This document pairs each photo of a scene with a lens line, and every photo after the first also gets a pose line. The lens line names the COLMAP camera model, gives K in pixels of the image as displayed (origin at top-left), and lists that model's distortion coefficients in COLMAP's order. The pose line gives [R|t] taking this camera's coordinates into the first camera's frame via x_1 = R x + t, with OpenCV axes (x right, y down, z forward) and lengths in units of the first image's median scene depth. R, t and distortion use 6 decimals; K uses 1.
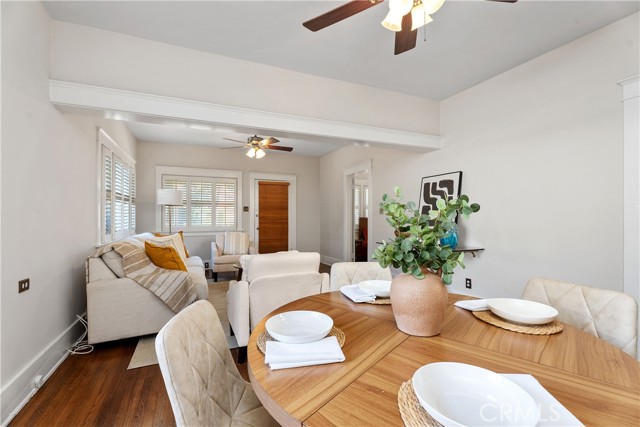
lens RADIAL K [[286.6, 0, 320.0], [0, 286.6, 213.5], [0, 0, 1]] dist [0.000822, 0.000288]
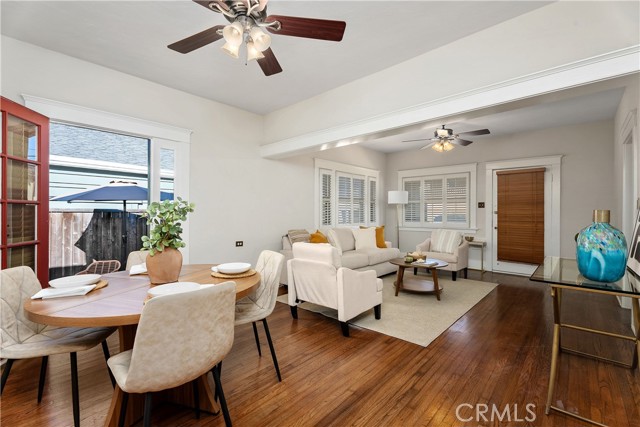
lens RADIAL K [[286.6, 0, 320.0], [0, 286.6, 213.5], [0, 0, 1]] dist [0.000822, 0.000288]
pose [[0.407287, 0.001813, -0.913299, 0.343910], [0.011122, 0.999914, 0.006945, -0.001334], [0.913233, -0.012986, 0.407231, 0.178137]]
